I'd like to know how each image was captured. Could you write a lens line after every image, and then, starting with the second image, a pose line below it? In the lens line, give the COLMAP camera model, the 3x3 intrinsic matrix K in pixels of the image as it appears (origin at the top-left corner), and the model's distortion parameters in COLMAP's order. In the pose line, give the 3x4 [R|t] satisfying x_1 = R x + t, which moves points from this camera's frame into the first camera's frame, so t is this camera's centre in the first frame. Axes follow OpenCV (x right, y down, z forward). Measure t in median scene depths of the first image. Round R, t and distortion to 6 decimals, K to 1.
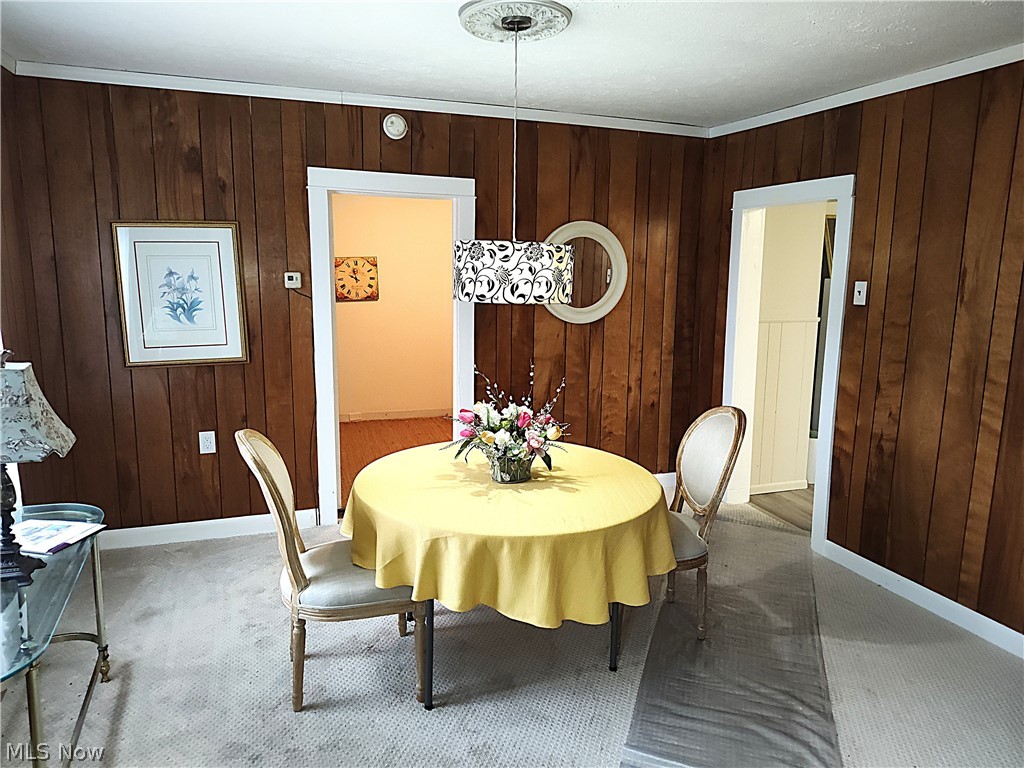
lens RADIAL K [[702.0, 0, 512.3], [0, 702.0, 386.3], [0, 0, 1]] dist [0.041737, -0.048872]
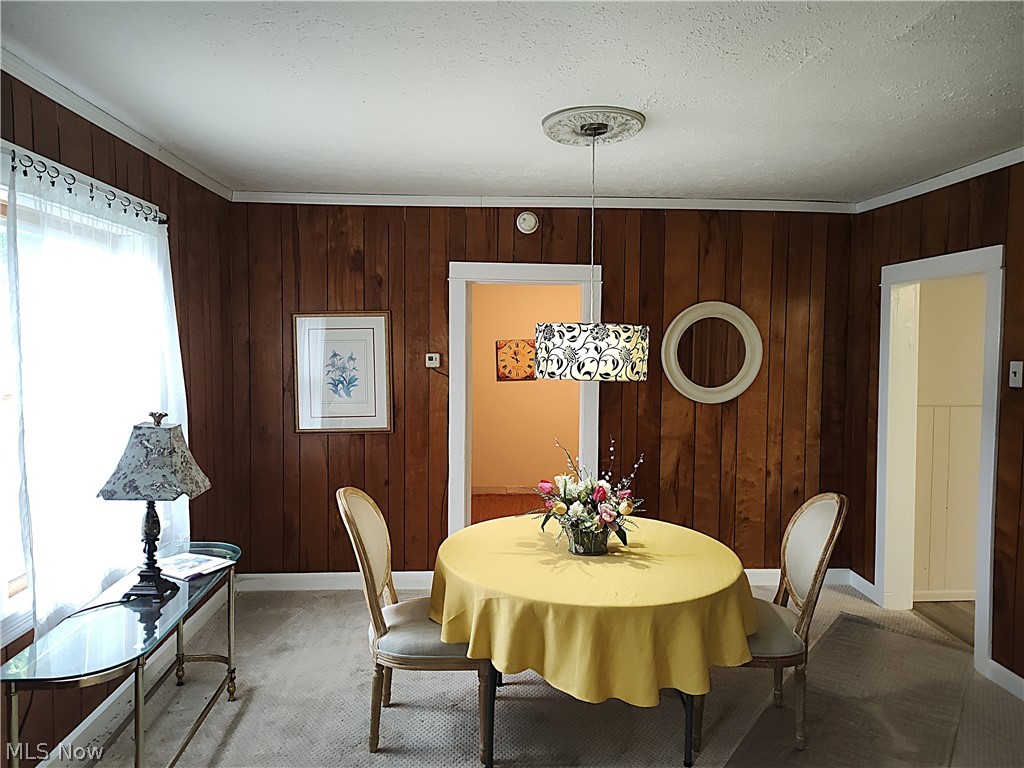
lens RADIAL K [[705.0, 0, 512.0], [0, 705.0, 384.0], [0, 0, 1]] dist [0.046892, -0.056987]
pose [[0.955621, 0.008362, -0.294481, 0.155423], [-0.043190, 0.992773, -0.111965, 0.008010], [0.291417, 0.119715, 0.949076, -0.029341]]
